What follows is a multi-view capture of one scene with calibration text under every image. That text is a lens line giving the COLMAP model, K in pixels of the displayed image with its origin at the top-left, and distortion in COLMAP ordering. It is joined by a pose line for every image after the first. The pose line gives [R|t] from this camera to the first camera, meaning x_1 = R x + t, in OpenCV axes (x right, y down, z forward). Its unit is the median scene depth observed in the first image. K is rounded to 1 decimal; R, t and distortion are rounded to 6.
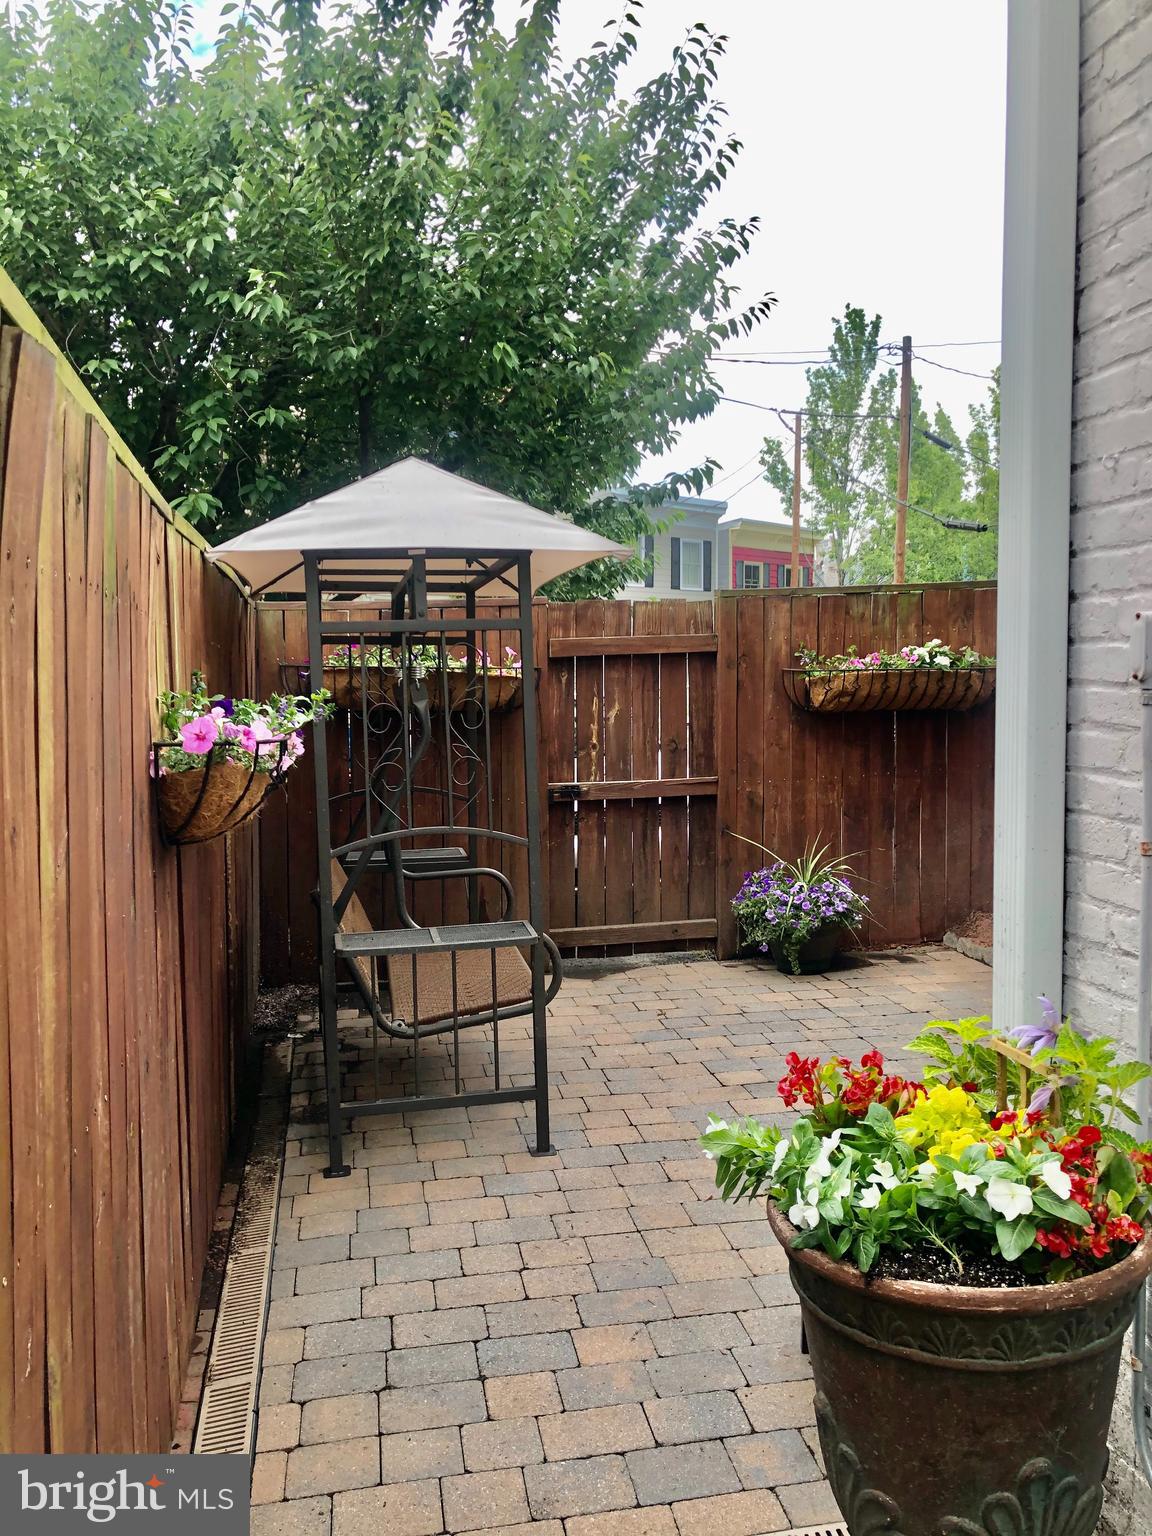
lens RADIAL K [[1265.9, 0, 576.0], [0, 1265.9, 768.0], [0, 0, 1]] dist [0.124117, -0.112061]
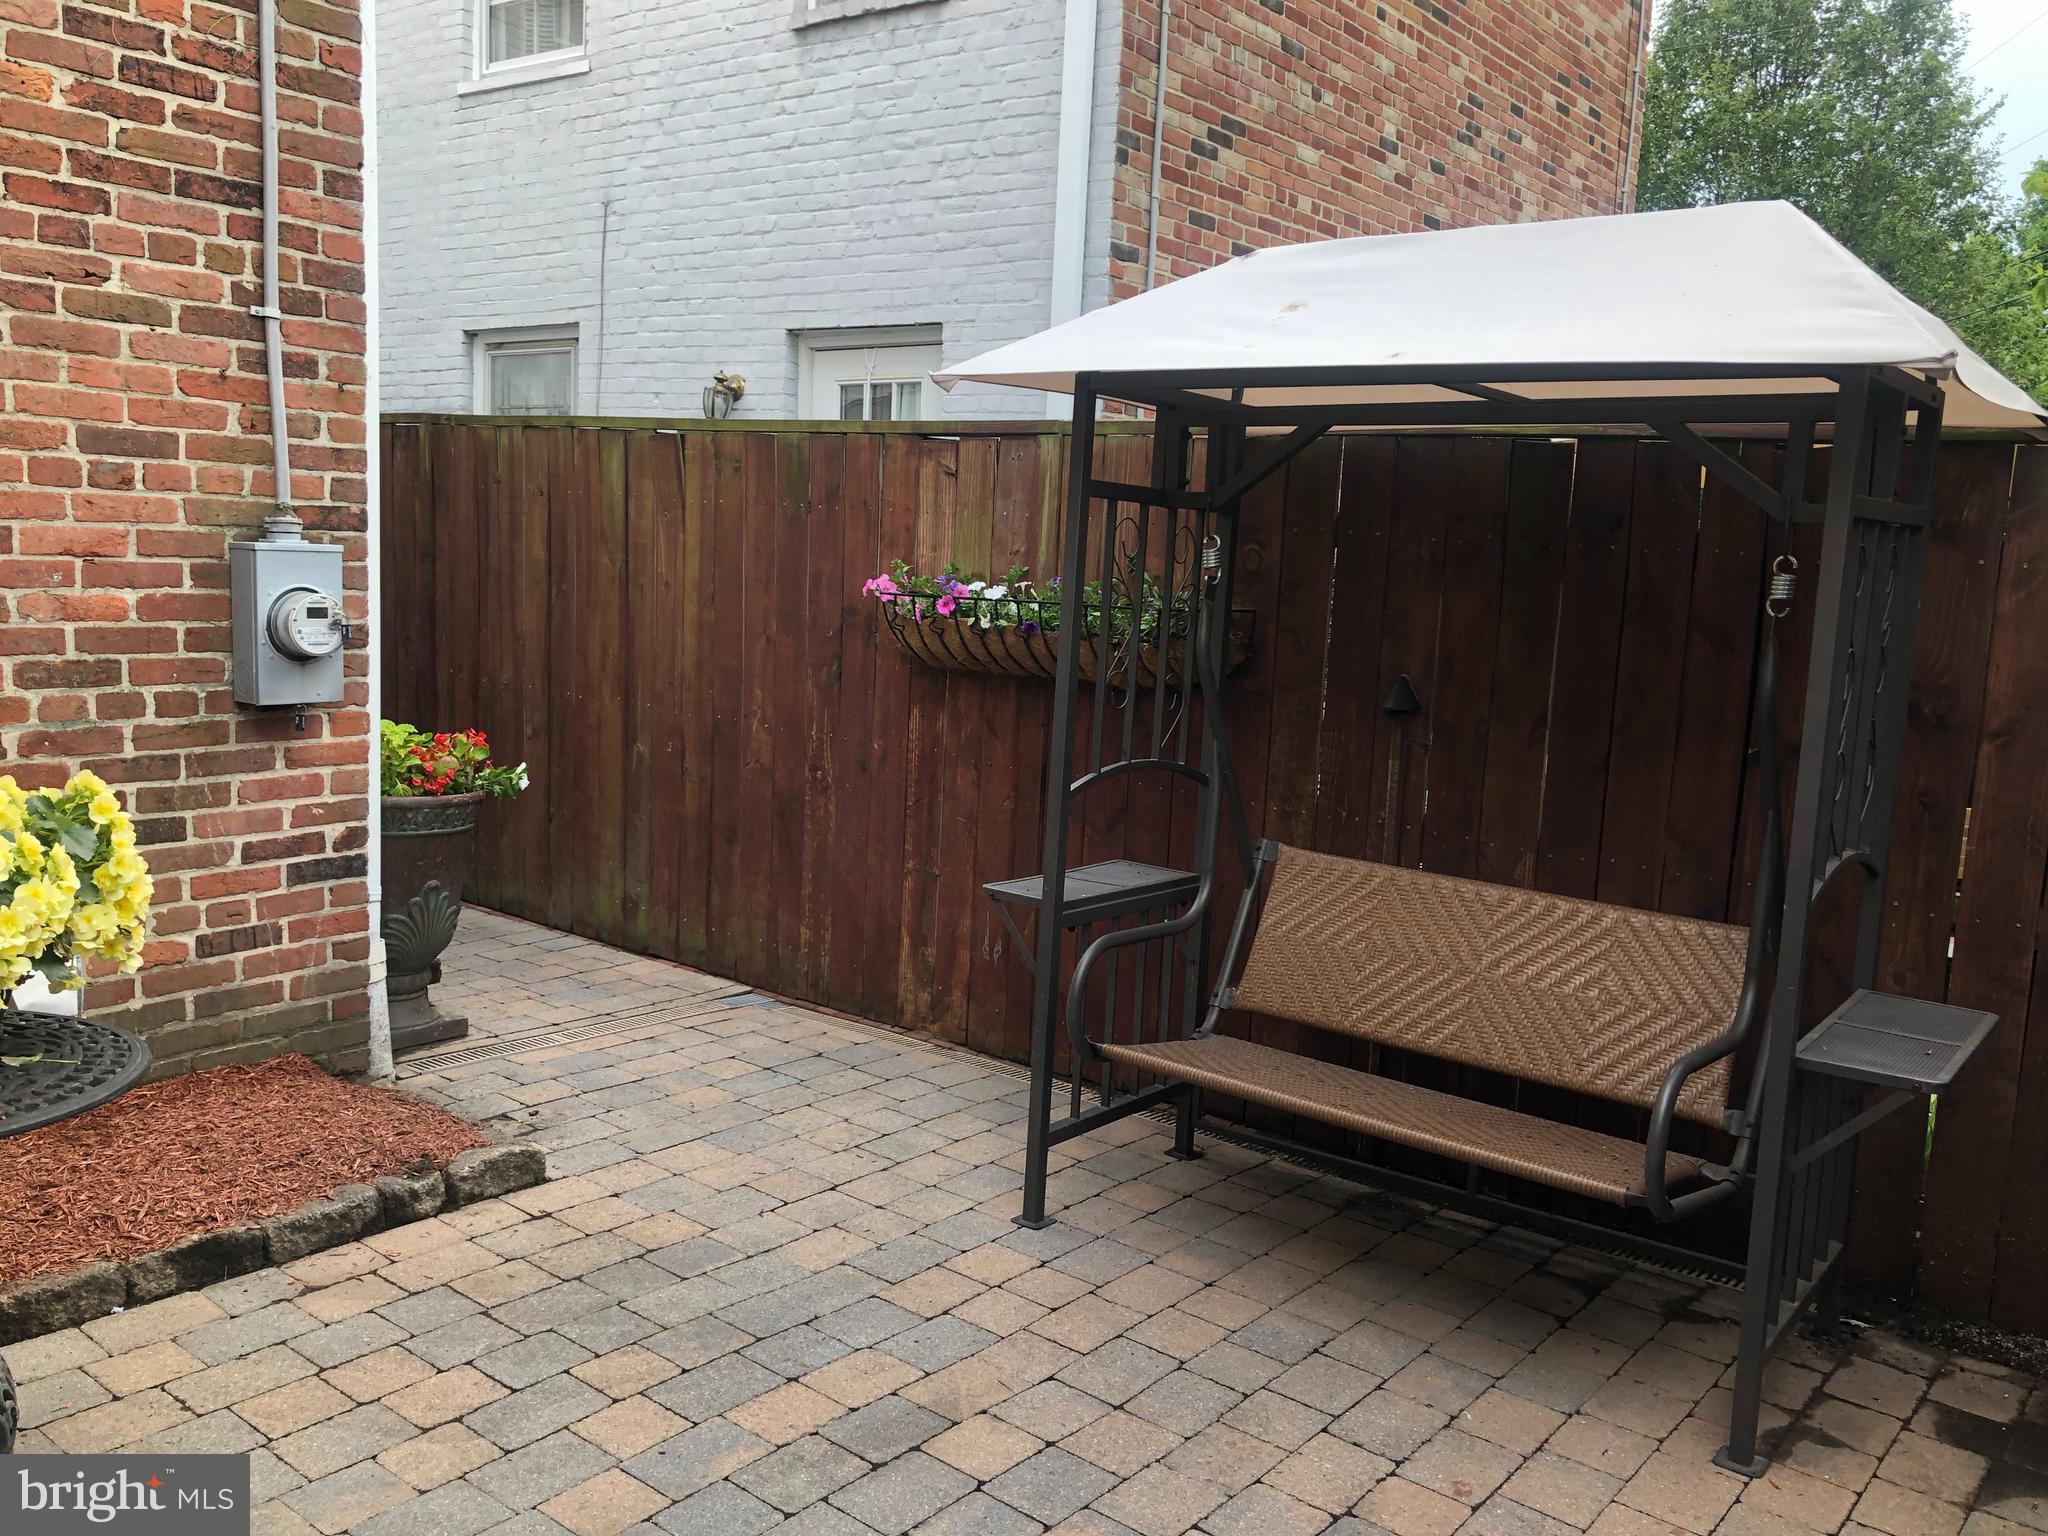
lens RADIAL K [[1717.9, 0, 1024.0], [0, 1717.9, 768.0], [0, 0, 1]] dist [0.119190, -0.113863]
pose [[-0.765087, 0.044611, -0.642379, 0.586179], [-0.092857, 0.979527, 0.178619, -0.115829], [0.637196, 0.196308, -0.745281, 1.683373]]
